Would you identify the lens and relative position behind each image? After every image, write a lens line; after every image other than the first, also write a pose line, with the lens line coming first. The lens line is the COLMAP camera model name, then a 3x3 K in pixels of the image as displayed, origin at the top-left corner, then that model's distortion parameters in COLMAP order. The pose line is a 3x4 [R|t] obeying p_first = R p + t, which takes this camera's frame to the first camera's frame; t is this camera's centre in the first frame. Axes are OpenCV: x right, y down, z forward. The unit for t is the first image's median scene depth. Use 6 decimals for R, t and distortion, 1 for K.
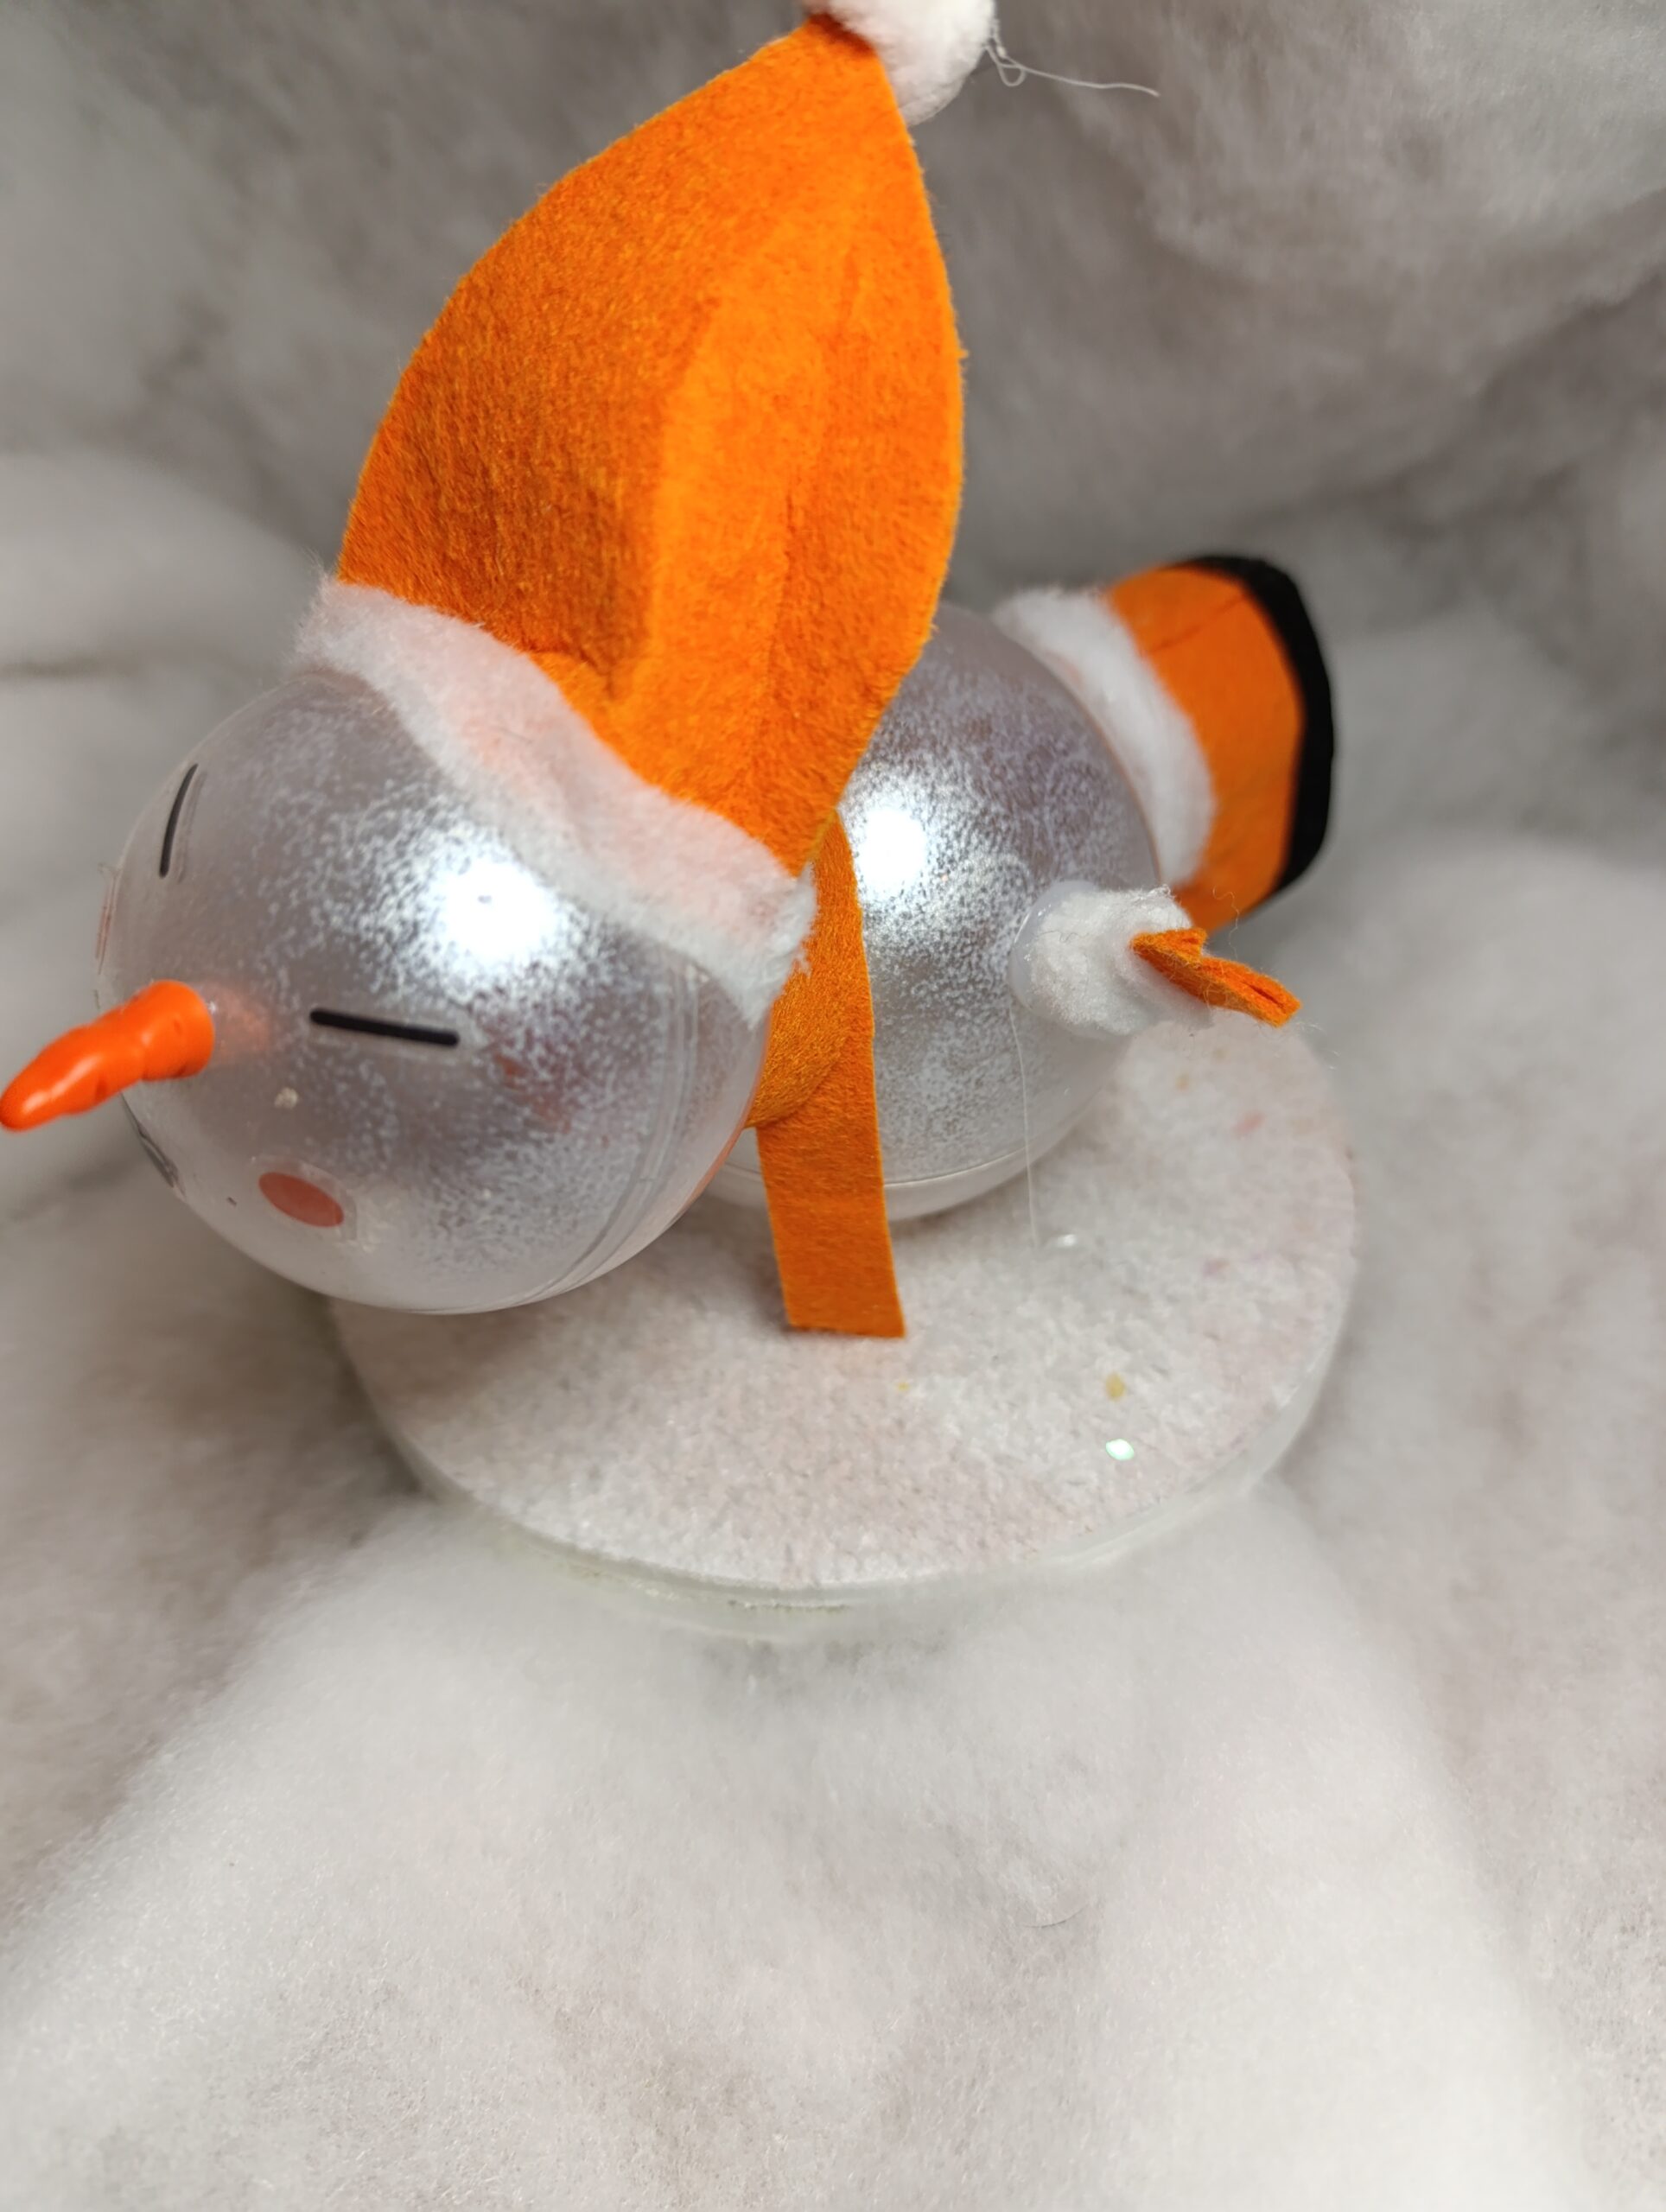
lens RADIAL K [[1517.3, 0, 882.5], [0, 1517.3, 1141.3], [0, 0, 1]] dist [-0.002371, -0.042358]
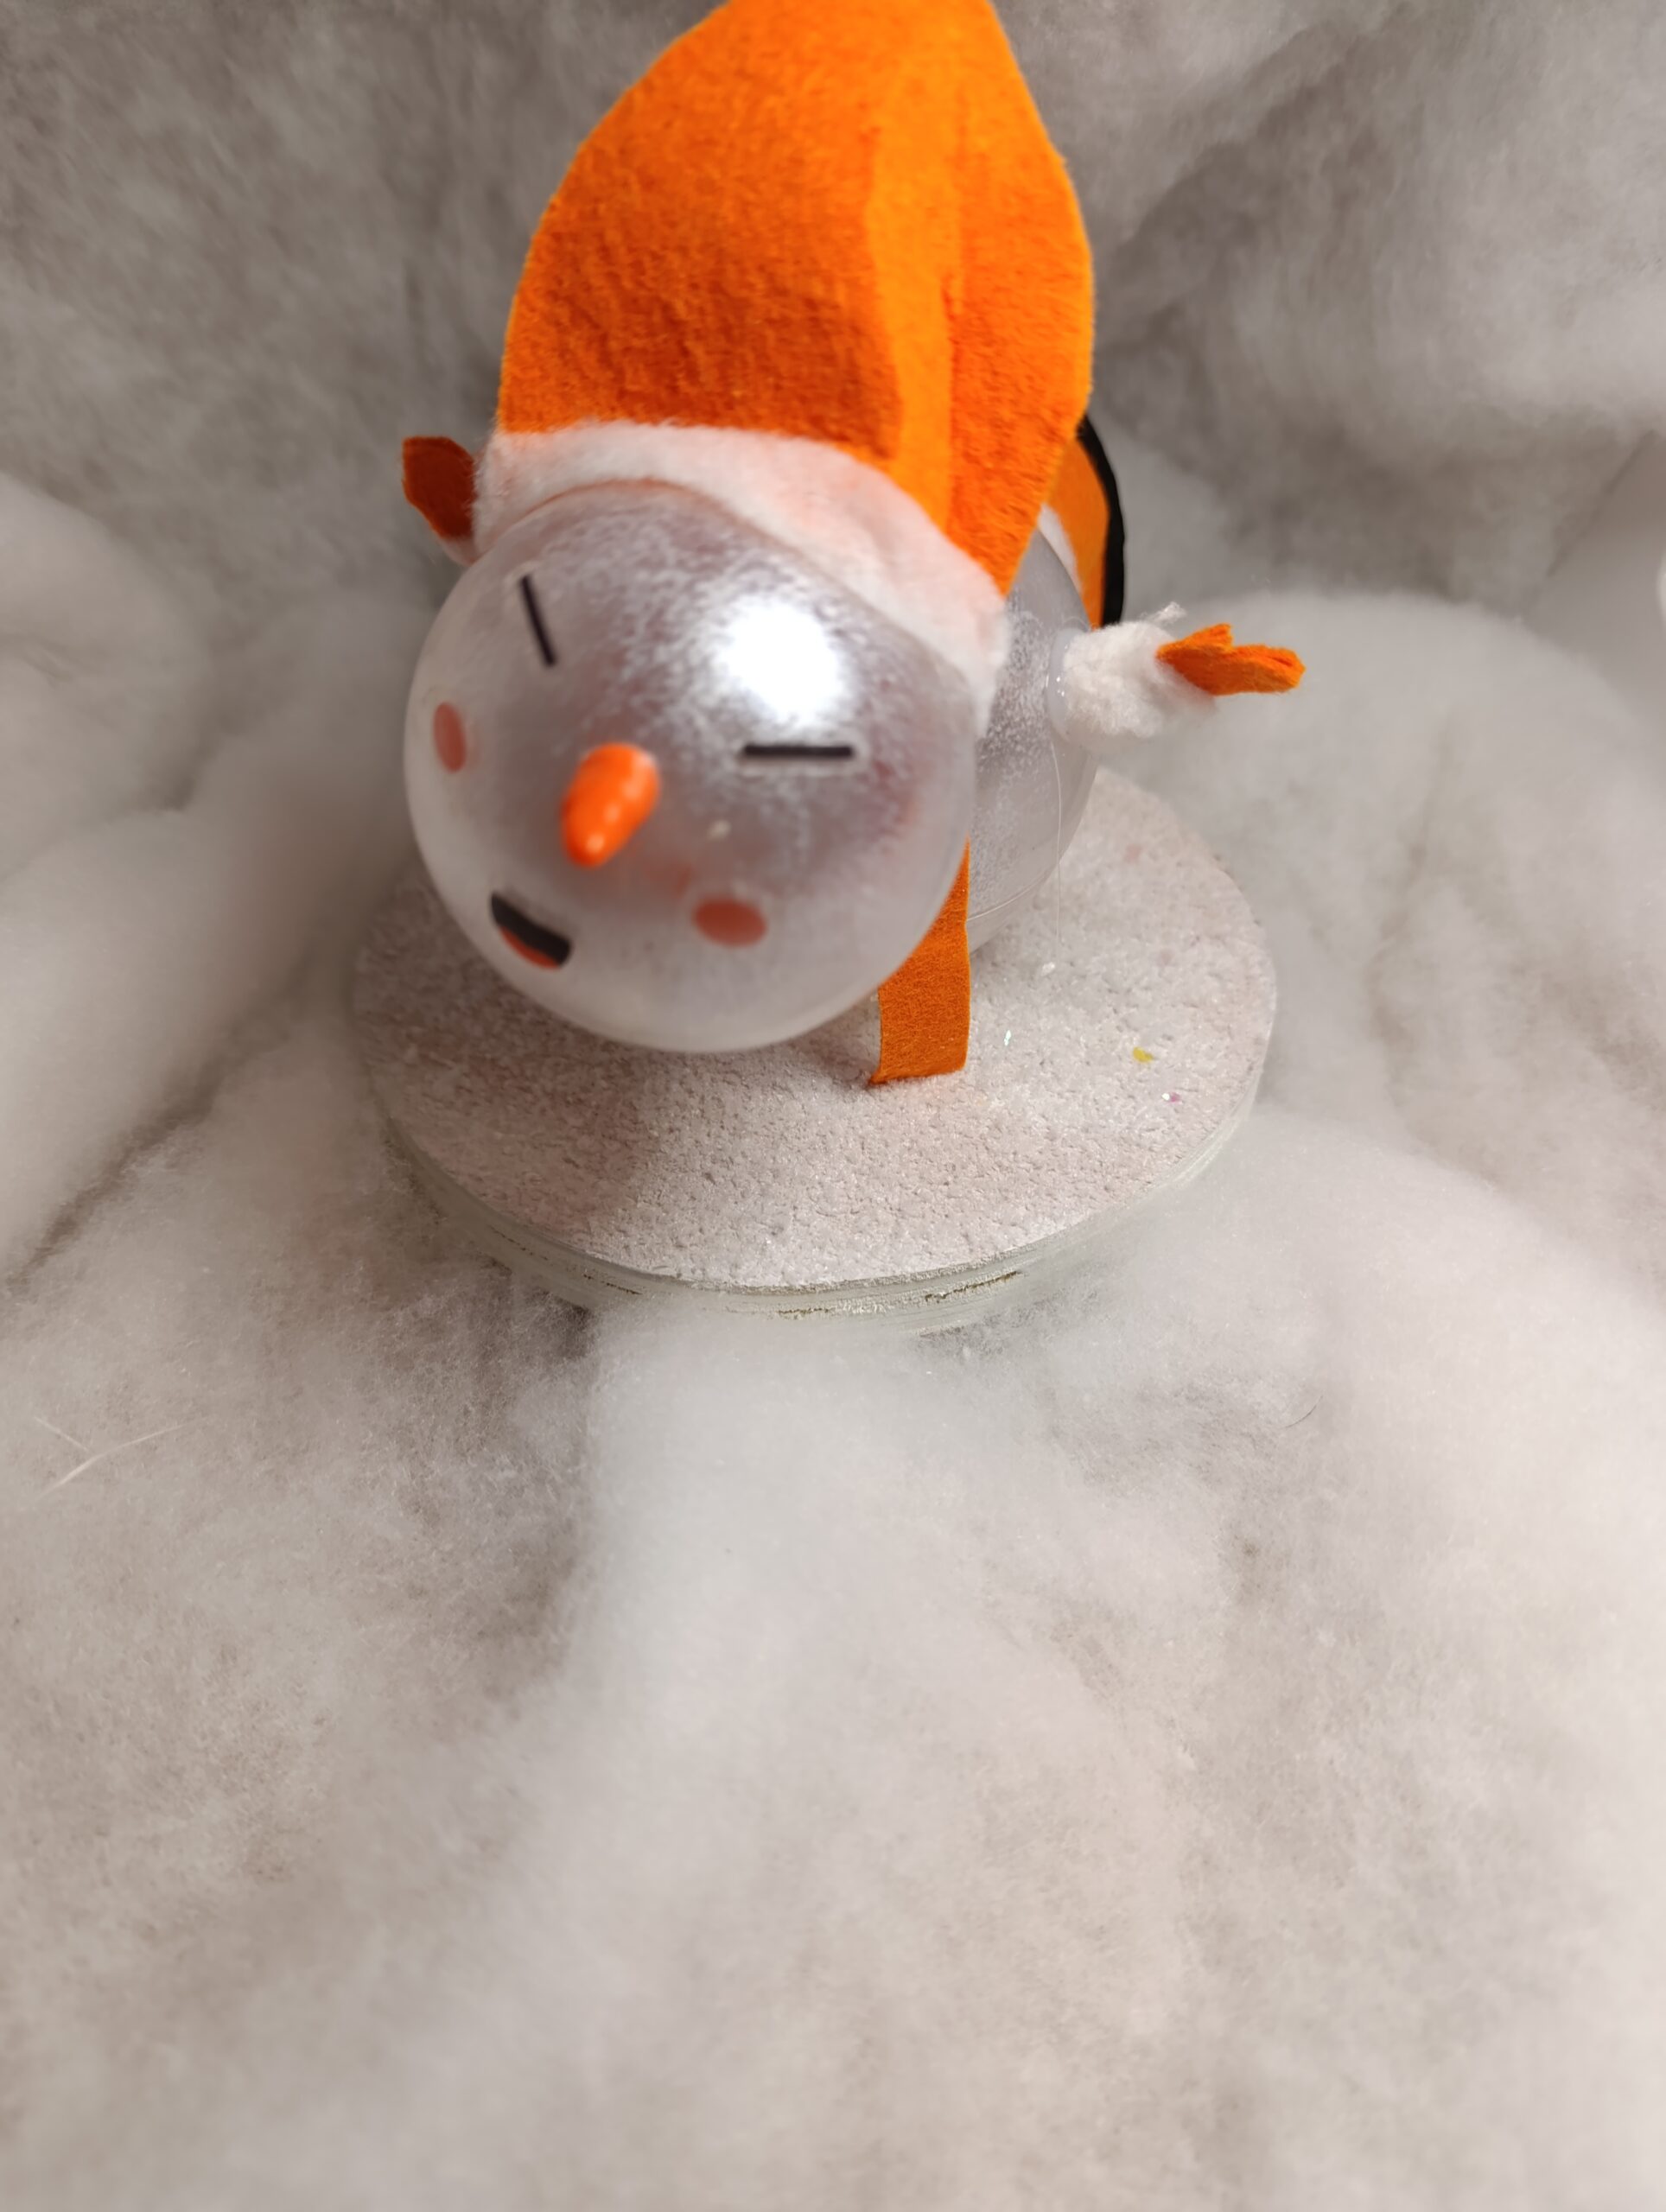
lens RADIAL K [[1470.8, 0, 847.8], [0, 1470.8, 1153.0], [0, 0, 1]] dist [-0.035087, -0.000720]
pose [[0.930053, -0.259056, 0.260560, -0.586240], [0.249698, 0.965862, 0.069005, 0.142449], [-0.269541, 0.000883, 0.962988, -0.111897]]
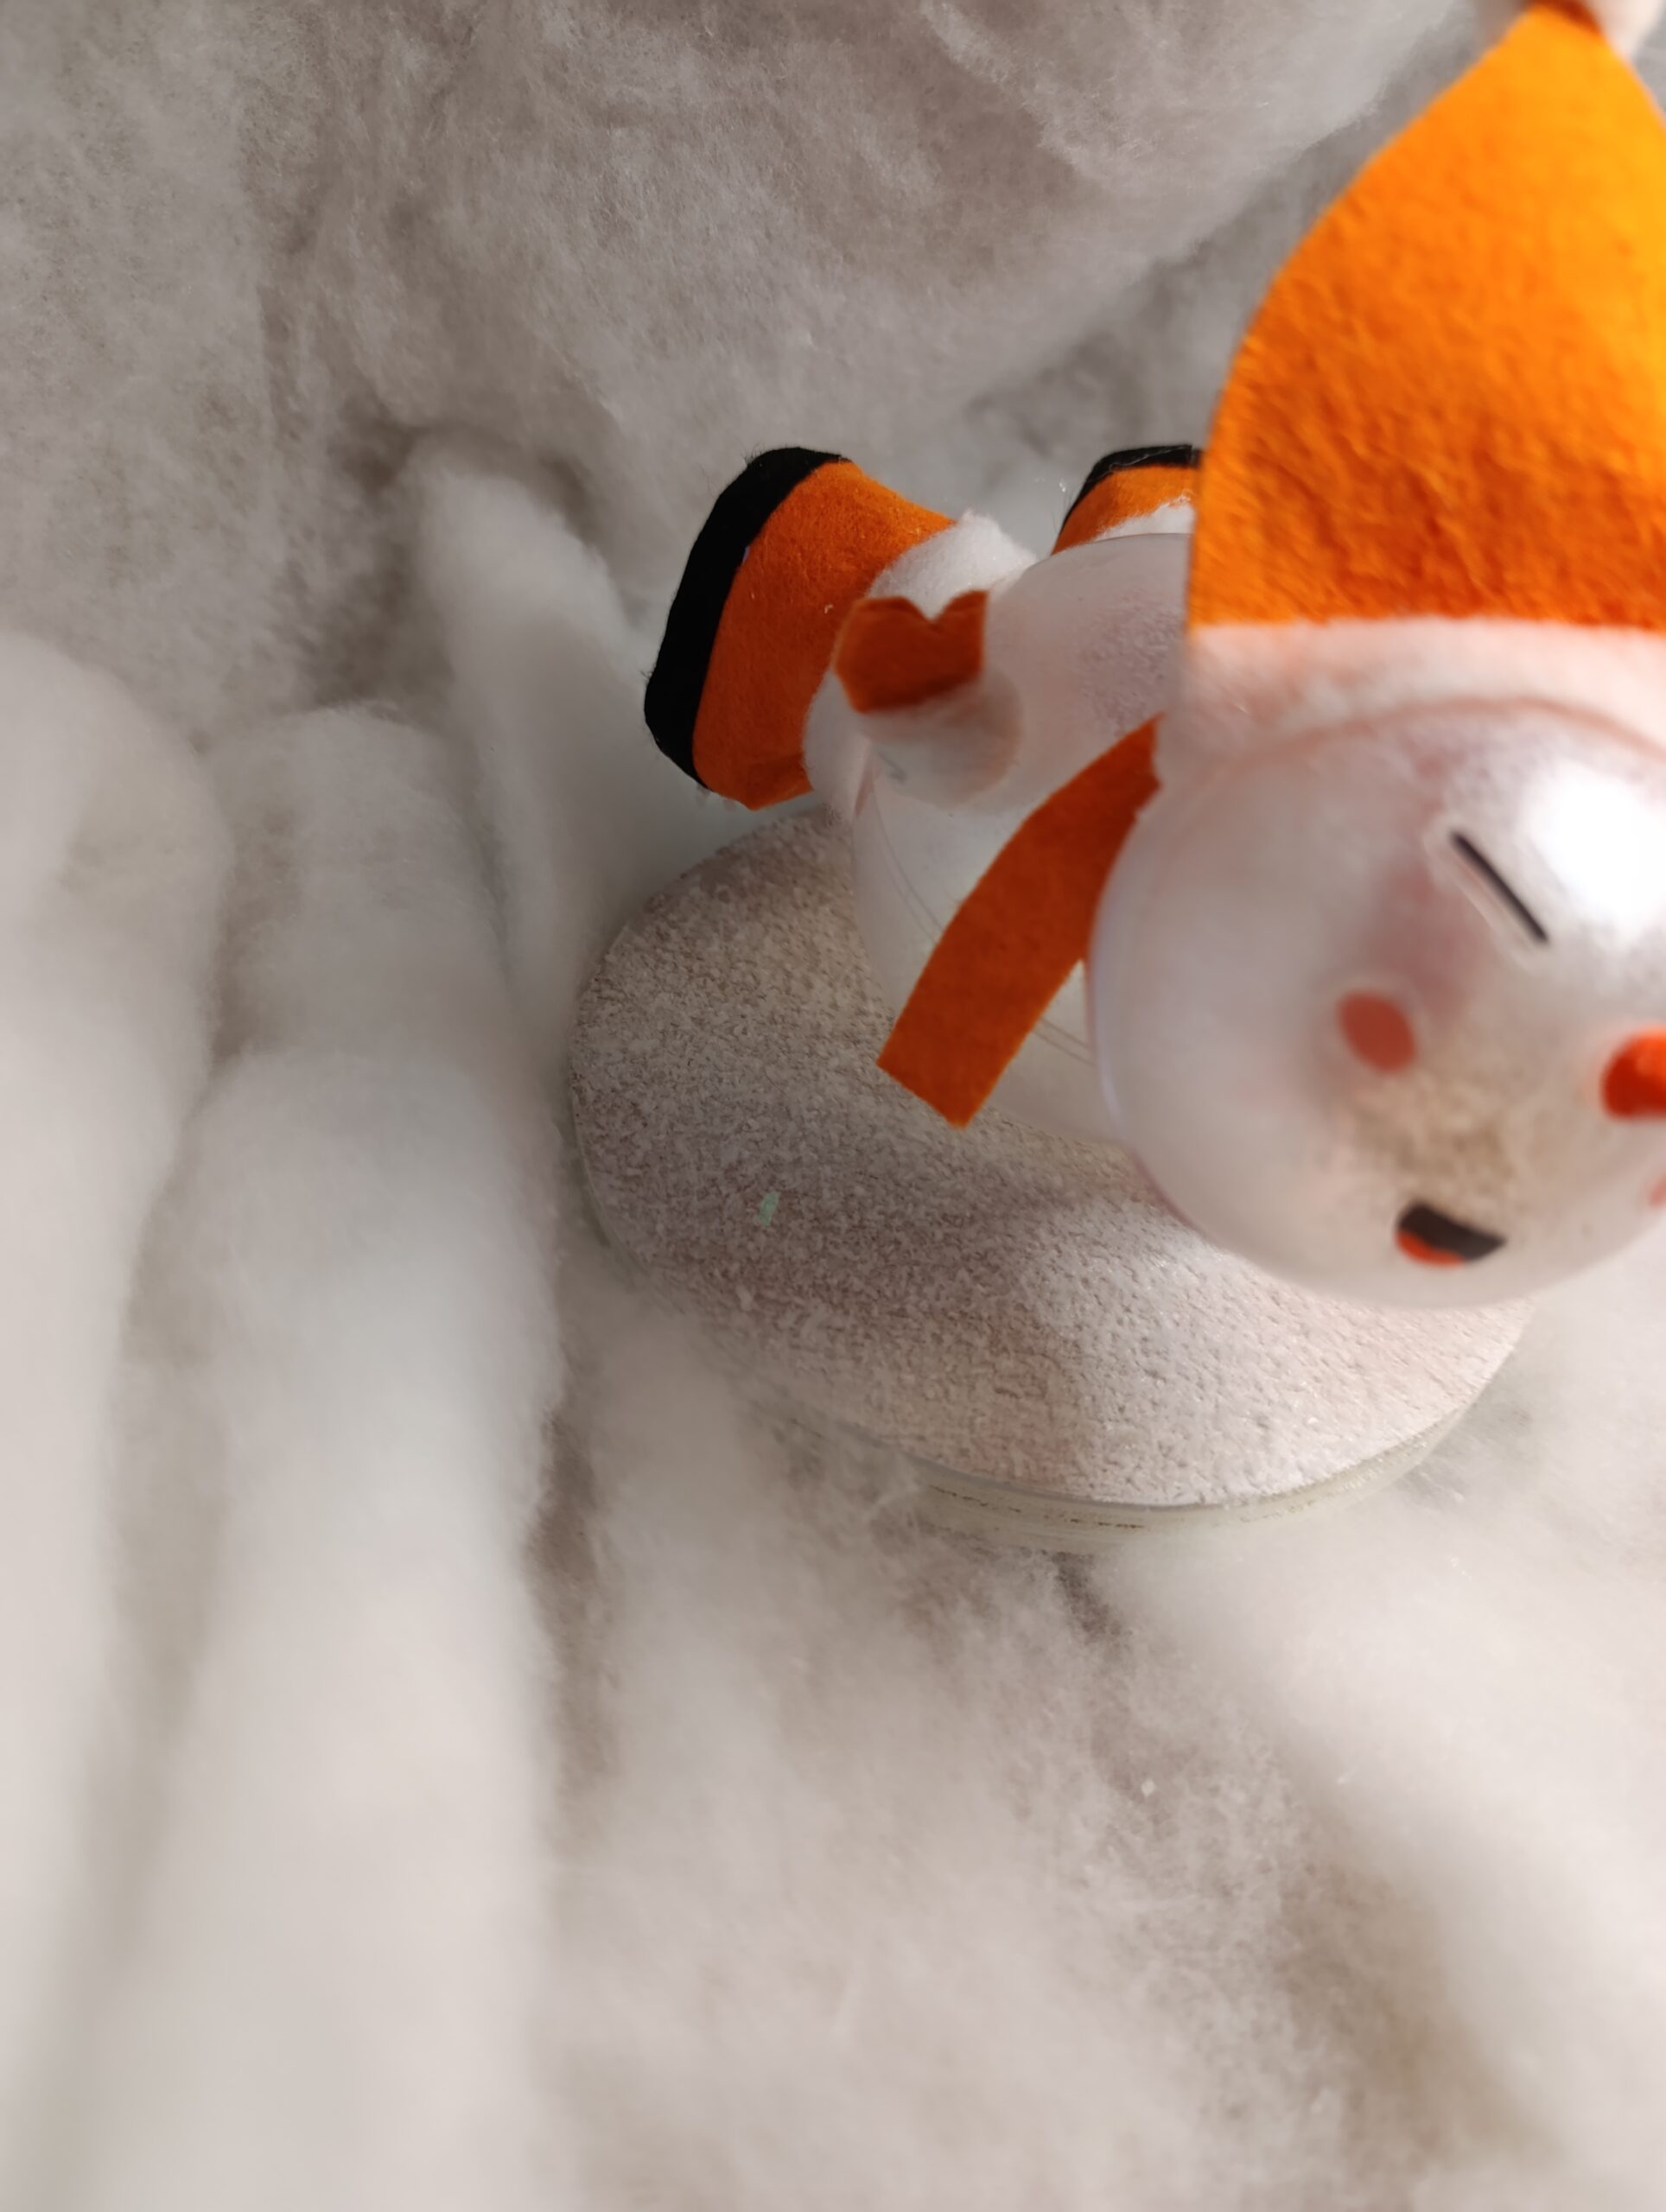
lens RADIAL K [[1483.3, 0, 824.3], [0, 1483.3, 1129.0], [0, 0, 1]] dist [-0.017229, -0.002793]
pose [[0.751025, -0.420428, 0.509119, -1.212404], [0.384359, 0.905339, 0.180638, -0.375328], [-0.536871, 0.060020, 0.841527, 0.415816]]
